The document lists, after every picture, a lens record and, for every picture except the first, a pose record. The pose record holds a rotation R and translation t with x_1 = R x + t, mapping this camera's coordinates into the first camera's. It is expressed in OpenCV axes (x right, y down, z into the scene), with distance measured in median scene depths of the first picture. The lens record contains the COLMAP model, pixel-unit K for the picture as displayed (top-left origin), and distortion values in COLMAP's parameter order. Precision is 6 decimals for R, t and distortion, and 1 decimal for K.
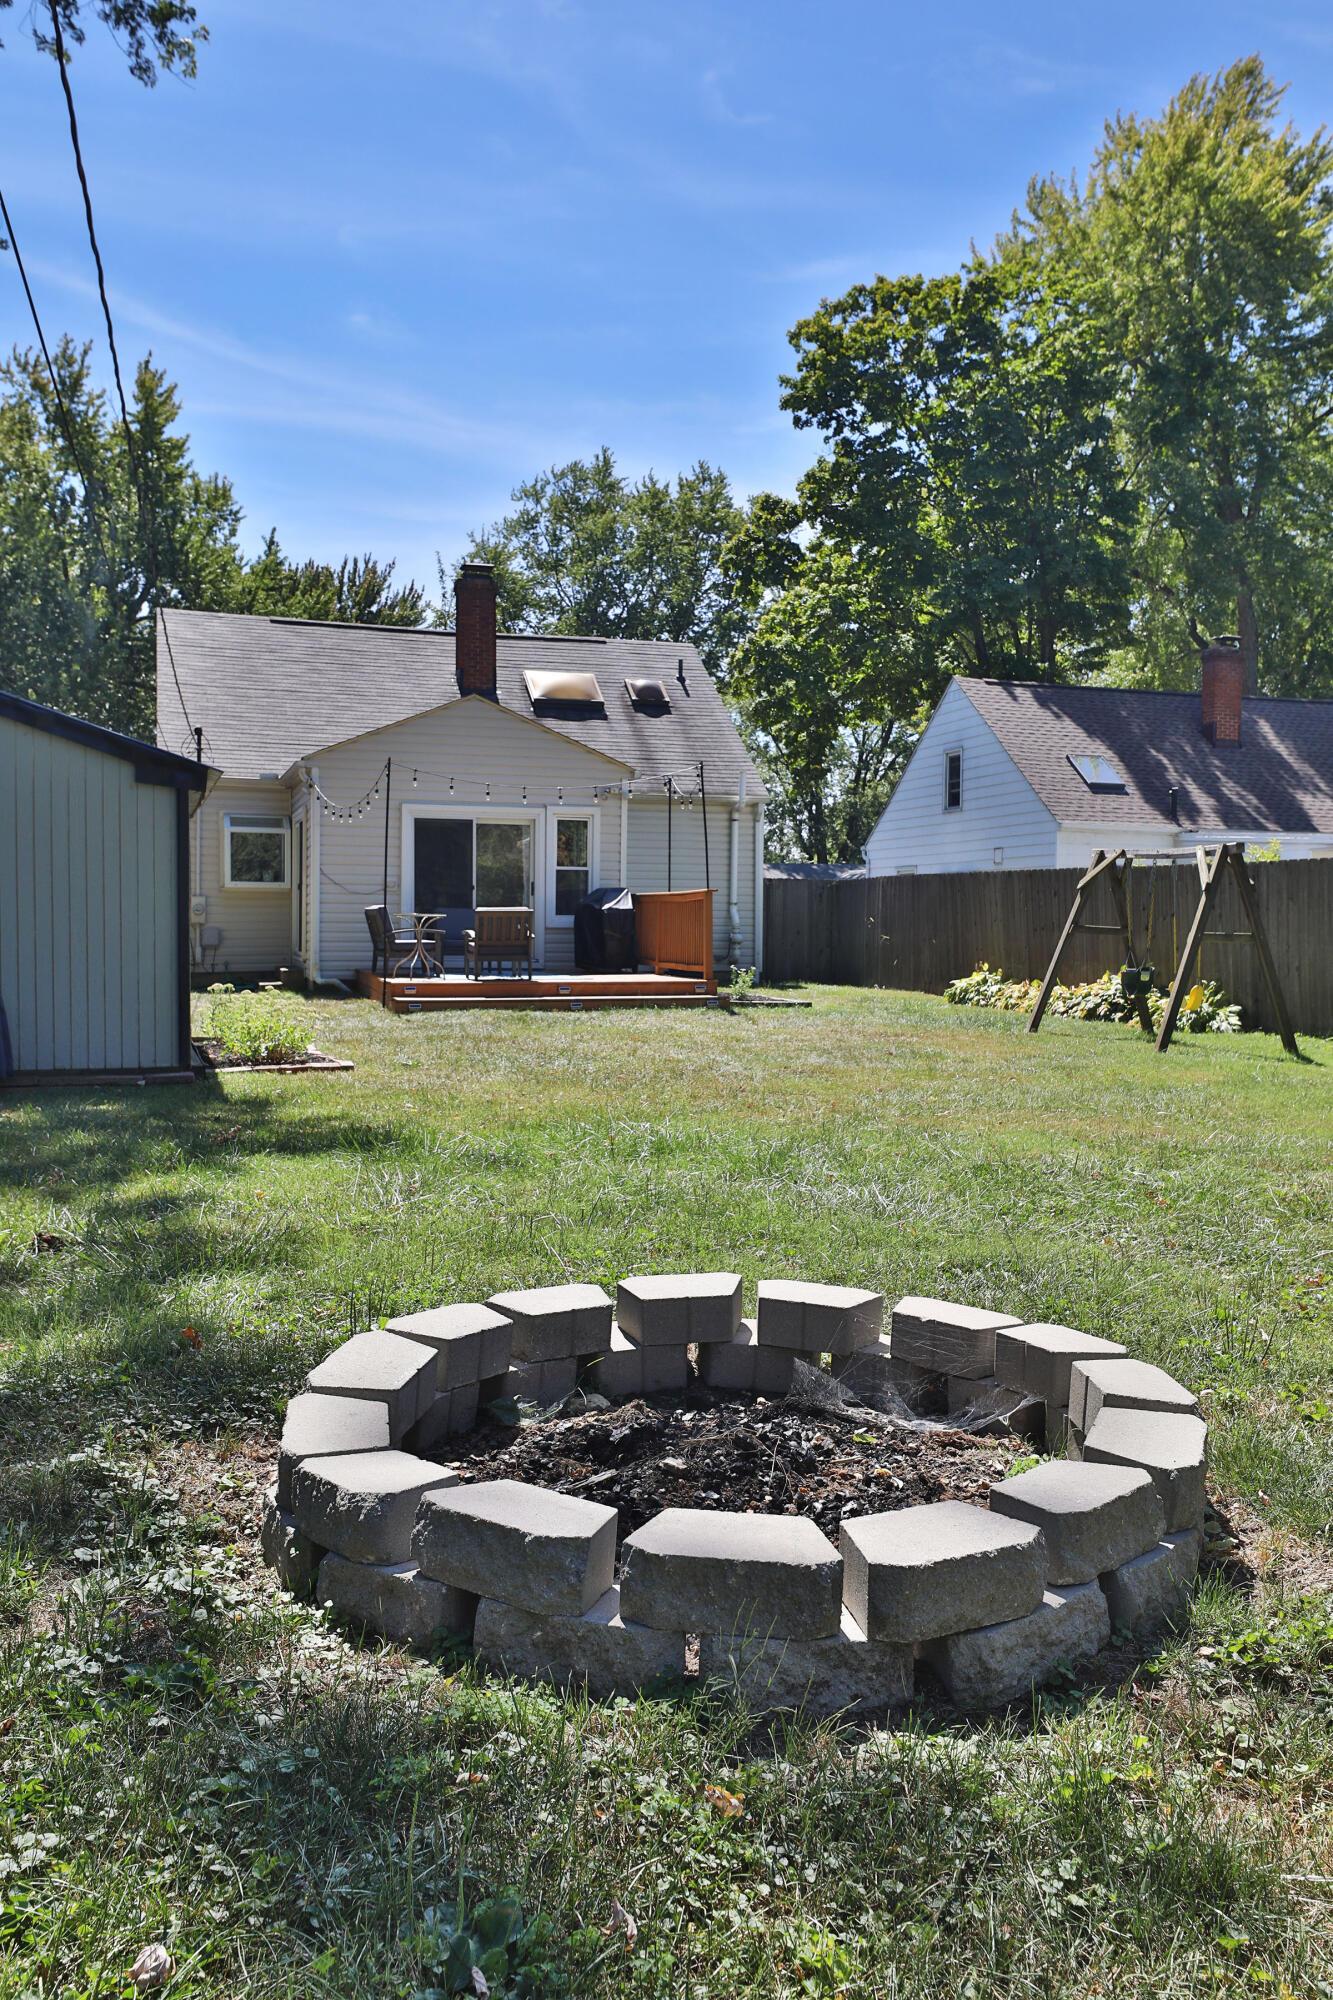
lens RADIAL K [[1661.4, 0, 666.5], [0, 1661.4, 1000.0], [0, 0, 1]] dist [0.001549, 0.000794]
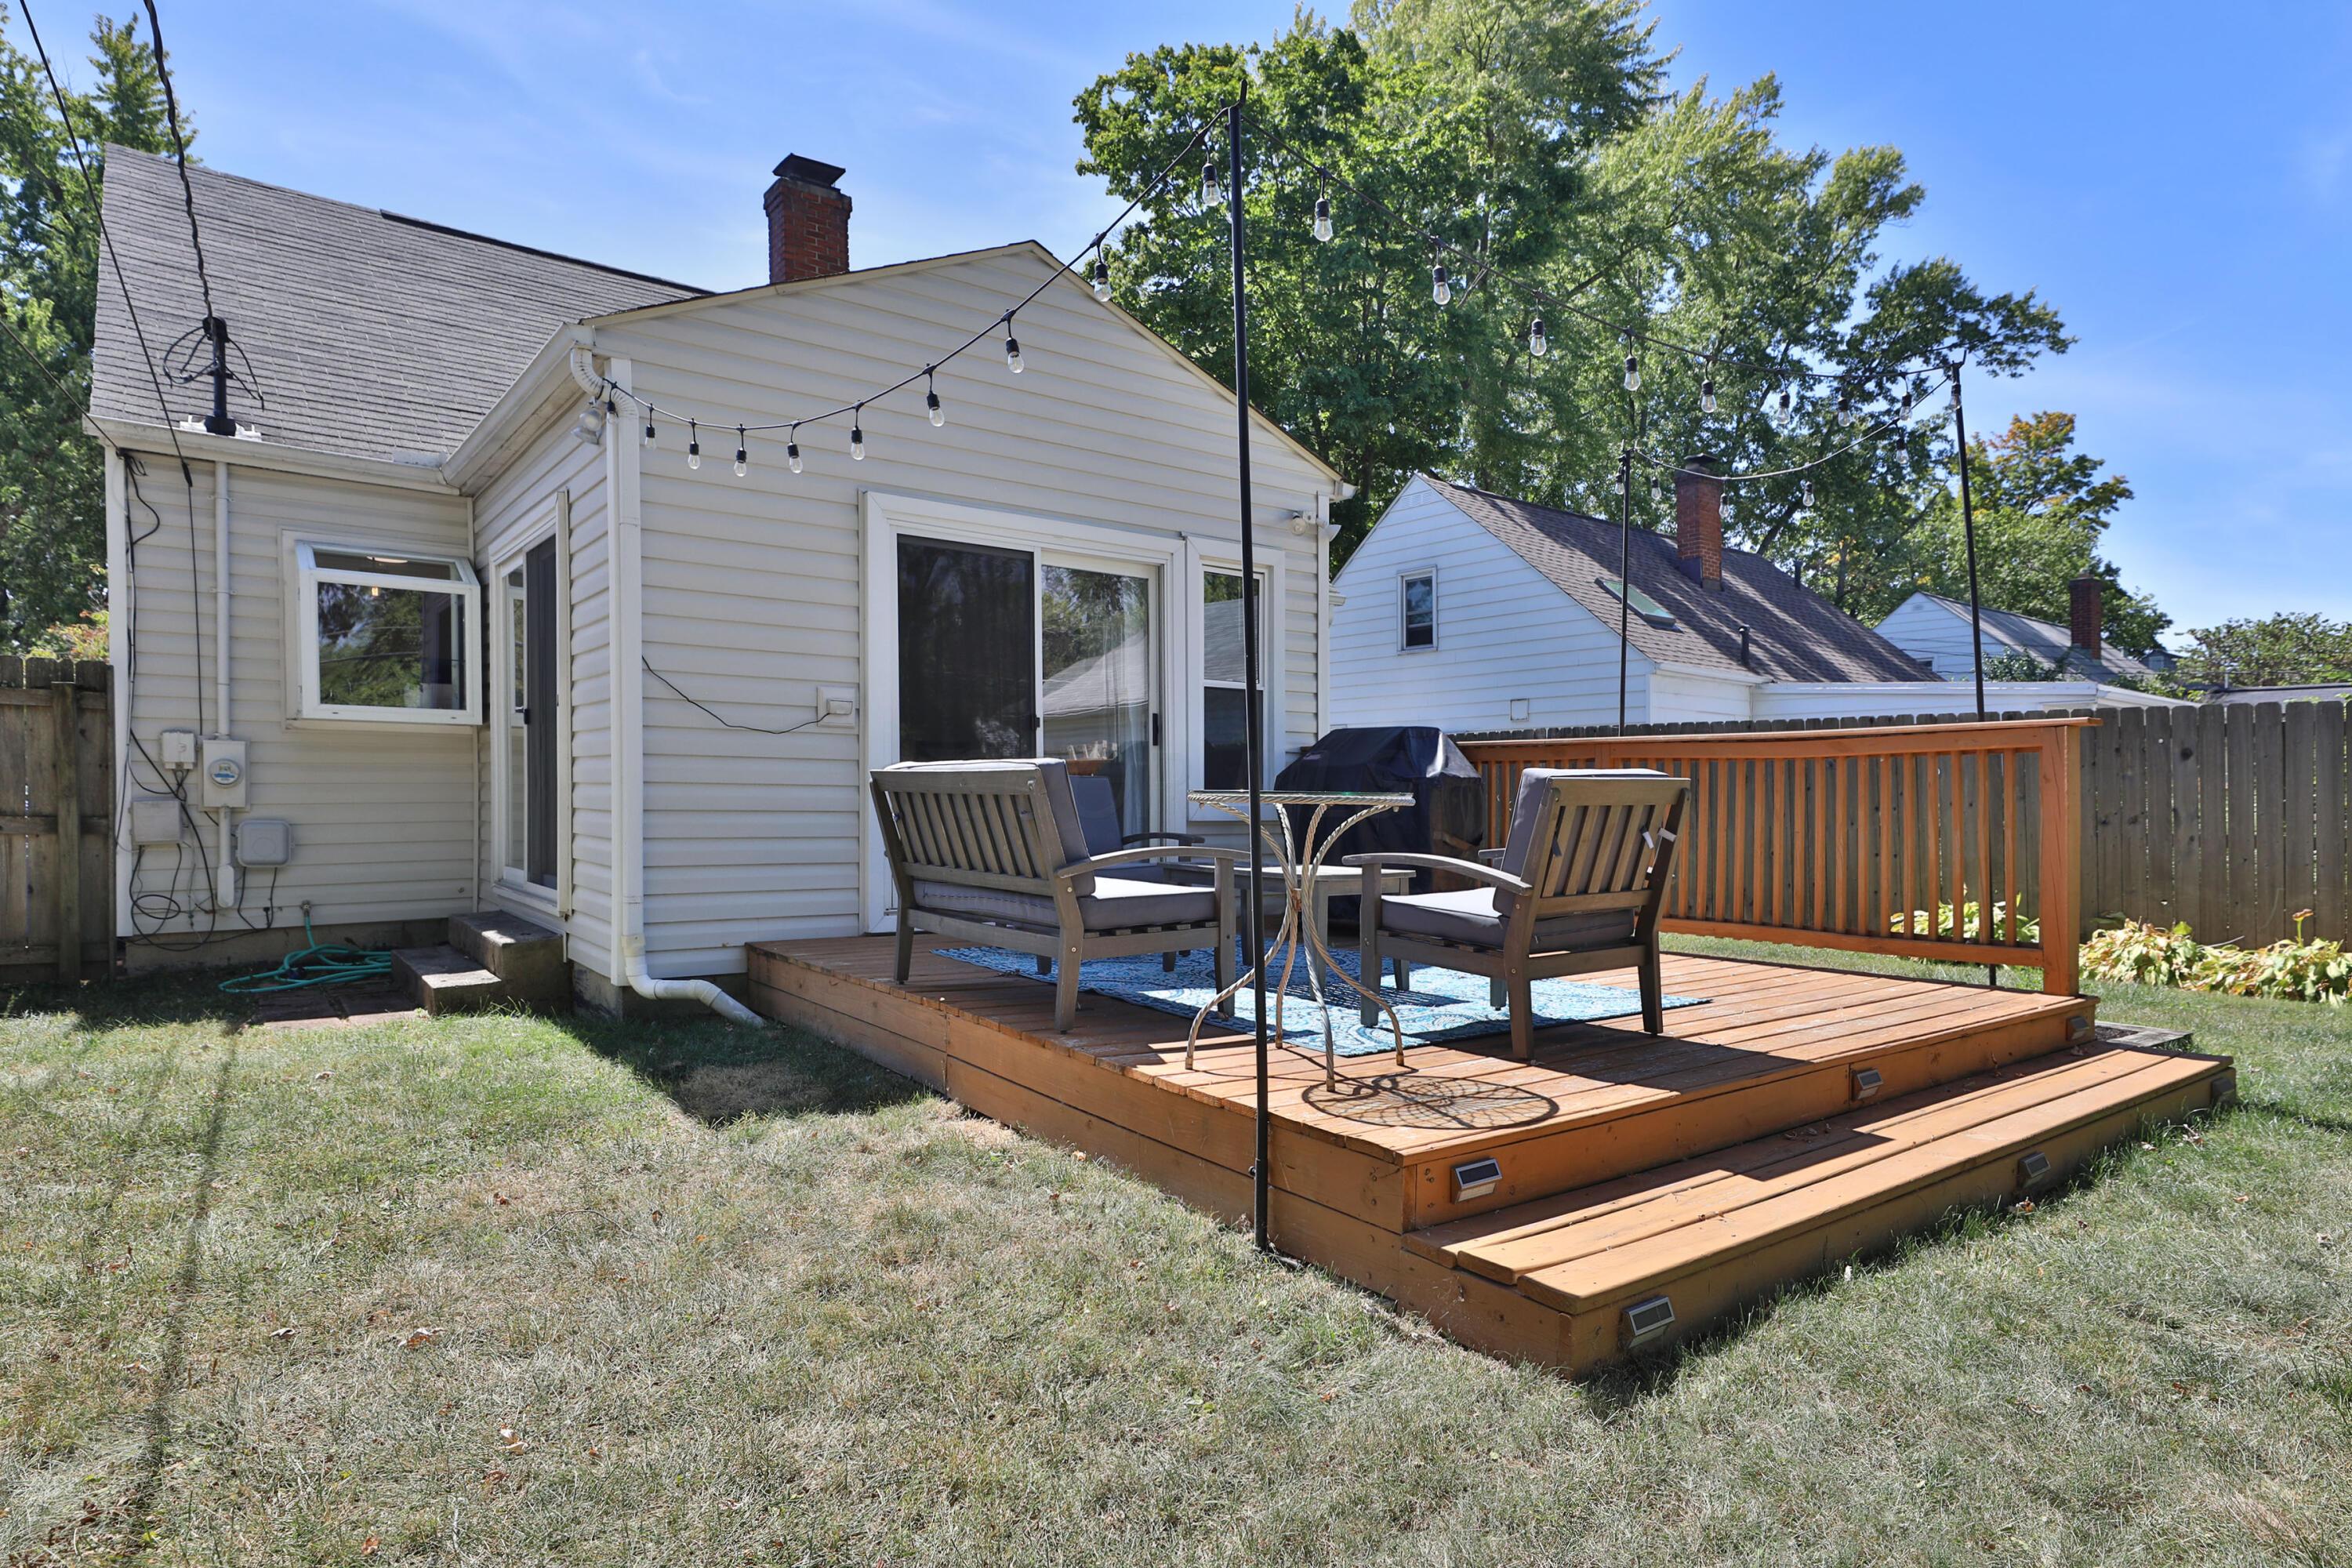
lens RADIAL K [[1308.0, 0, 1177.9], [0, 1308.0, 846.3], [0, 0, 1]] dist [-0.000297, -0.000307]
pose [[0.940233, -0.010631, 0.340366, -0.173810], [0.011871, 0.999928, -0.001561, -0.033684], [-0.340325, 0.005509, 0.940292, 0.627894]]
